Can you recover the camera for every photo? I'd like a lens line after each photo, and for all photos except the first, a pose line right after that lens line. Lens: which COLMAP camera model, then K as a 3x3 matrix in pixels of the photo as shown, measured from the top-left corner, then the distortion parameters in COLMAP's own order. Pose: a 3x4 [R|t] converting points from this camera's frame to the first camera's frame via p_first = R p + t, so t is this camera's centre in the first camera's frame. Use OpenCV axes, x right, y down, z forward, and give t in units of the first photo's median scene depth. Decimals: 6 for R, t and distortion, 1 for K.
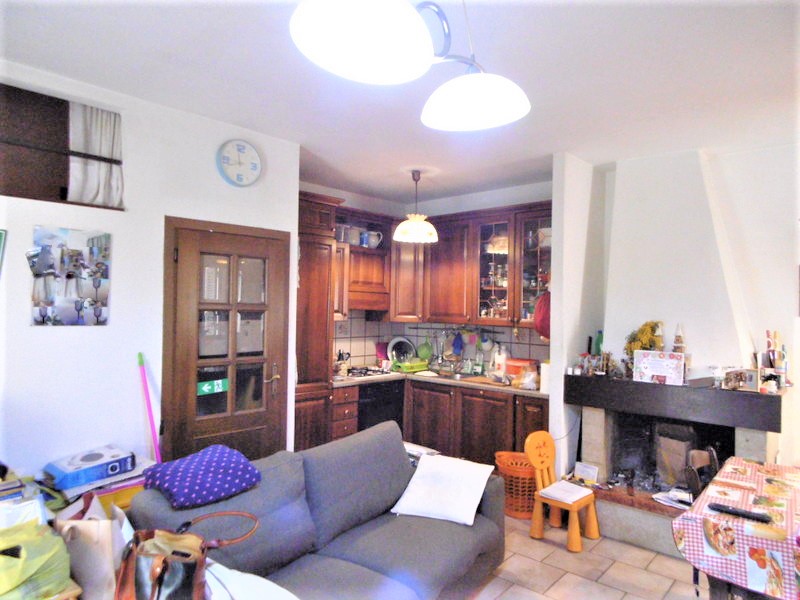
lens RADIAL K [[525.4, 0, 397.7], [0, 525.4, 298.8], [0, 0, 1]] dist [0.012228, -0.011646]
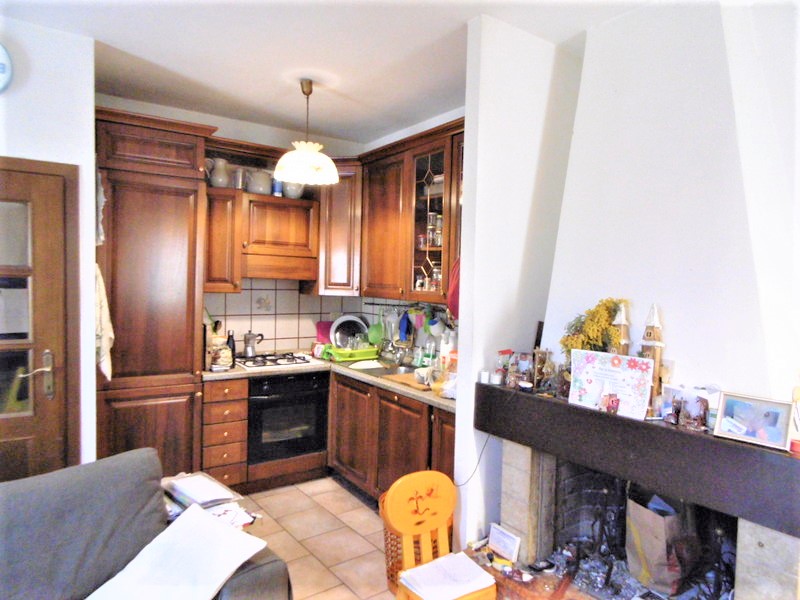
lens RADIAL K [[525.4, 0, 397.7], [0, 525.4, 298.8], [0, 0, 1]] dist [0.012228, -0.011646]
pose [[0.977414, 0.014444, -0.210837, 0.355391], [-0.004003, 0.998748, 0.049864, 0.014474], [0.211294, -0.047894, 0.976249, 0.378649]]
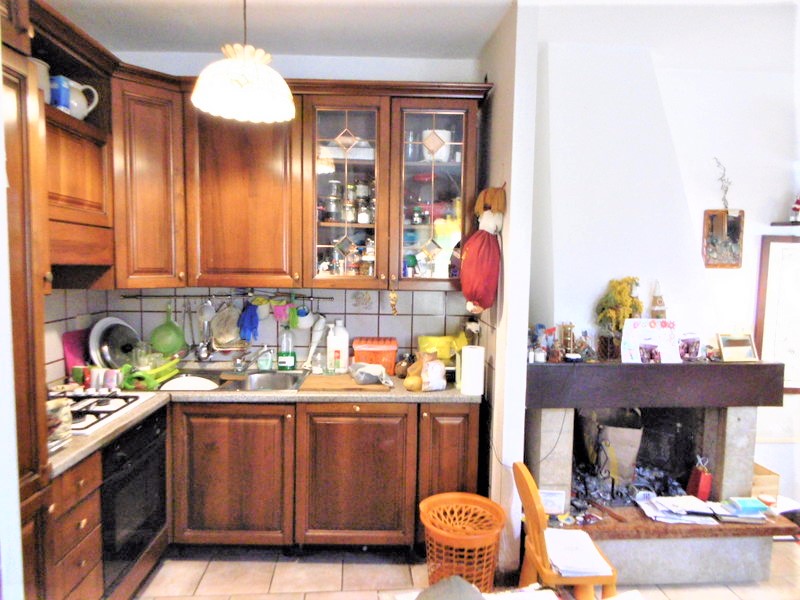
lens RADIAL K [[525.4, 0, 397.7], [0, 525.4, 298.8], [0, 0, 1]] dist [0.012228, -0.011646]
pose [[0.702321, -0.061620, 0.709188, -0.238468], [-0.012660, 0.995008, 0.098992, 0.003879], [-0.711748, -0.078503, 0.698035, 0.670192]]
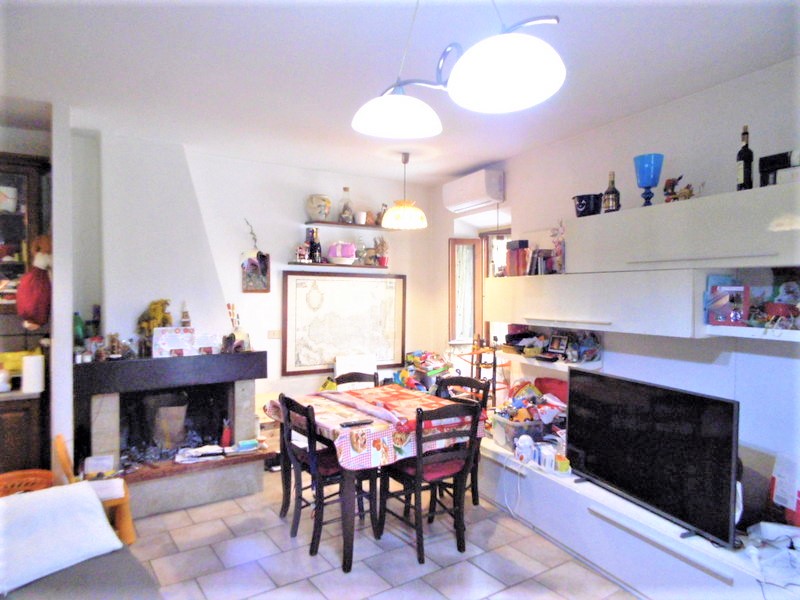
lens RADIAL K [[525.4, 0, 397.7], [0, 525.4, 298.8], [0, 0, 1]] dist [0.012228, -0.011646]
pose [[0.257908, -0.032397, 0.965626, -0.383569], [-0.012005, 0.999253, 0.036731, -0.002976], [-0.966095, -0.021066, 0.257326, 0.256002]]
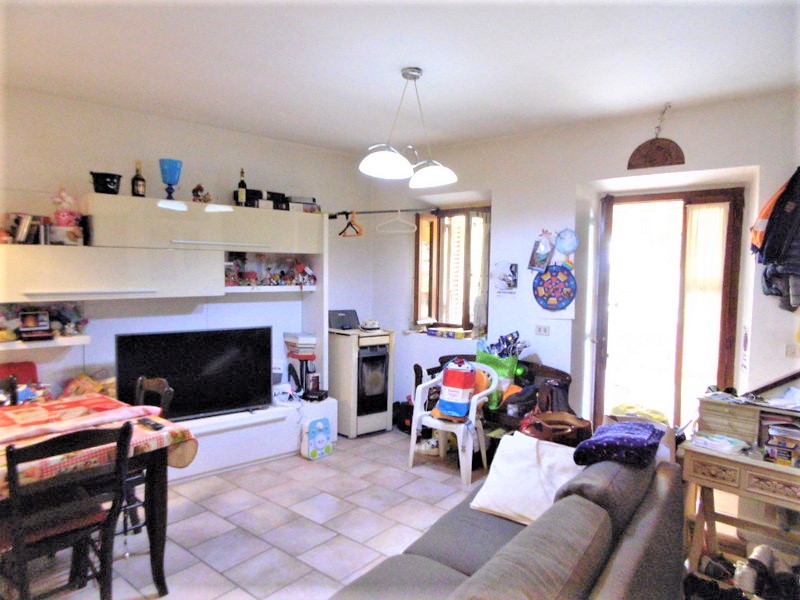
lens RADIAL K [[525.4, 0, 397.7], [0, 525.4, 298.8], [0, 0, 1]] dist [0.012228, -0.011646]
pose [[-0.999471, -0.030482, -0.011302, 0.039997], [-0.030973, 0.998453, 0.046173, 0.015940], [0.009877, 0.046498, -0.998870, 1.132672]]
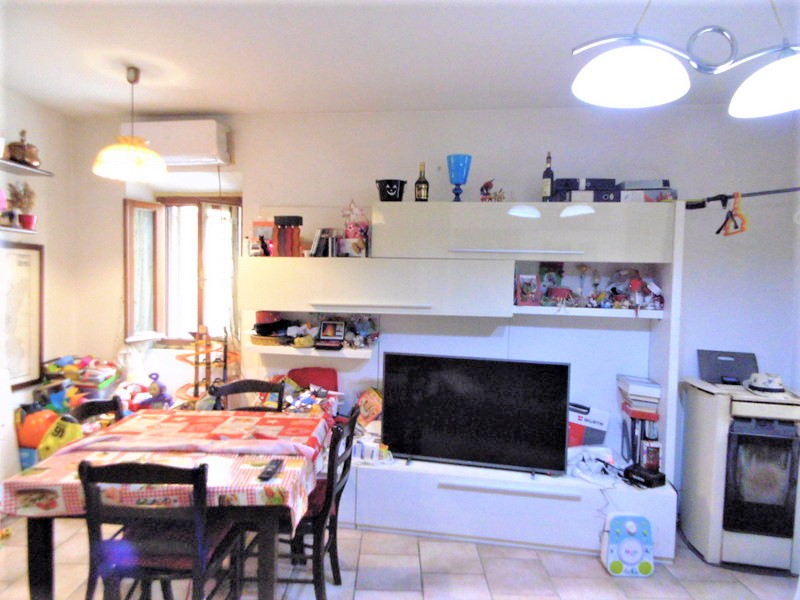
lens RADIAL K [[525.4, 0, 397.7], [0, 525.4, 298.8], [0, 0, 1]] dist [0.012228, -0.011646]
pose [[-0.650686, -0.065558, 0.756512, -0.133577], [-0.044220, 0.997847, 0.048438, 0.007569], [-0.758059, -0.001936, -0.652184, 0.746866]]
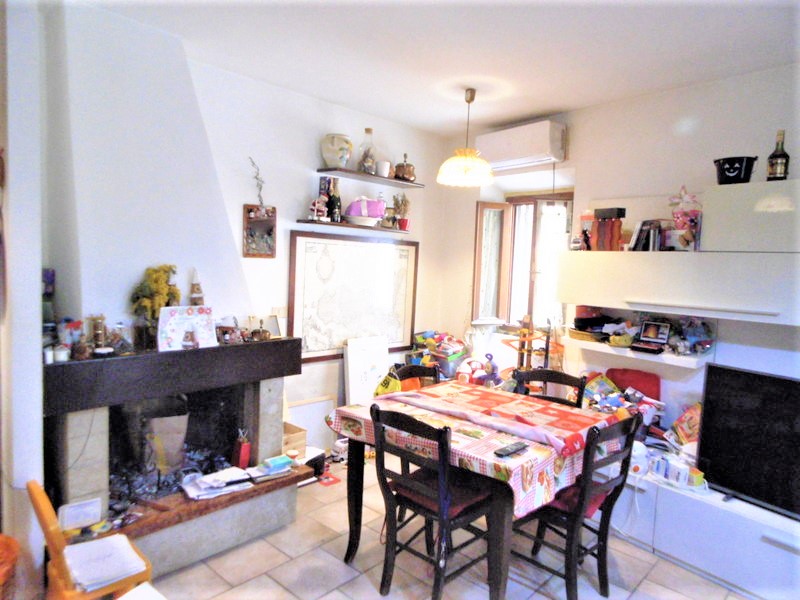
lens RADIAL K [[525.4, 0, 397.7], [0, 525.4, 298.8], [0, 0, 1]] dist [0.012228, -0.011646]
pose [[0.033122, -0.093186, 0.995098, -0.209855], [-0.053845, 0.994032, 0.094878, 0.002632], [-0.998000, -0.056724, 0.027907, 0.616746]]
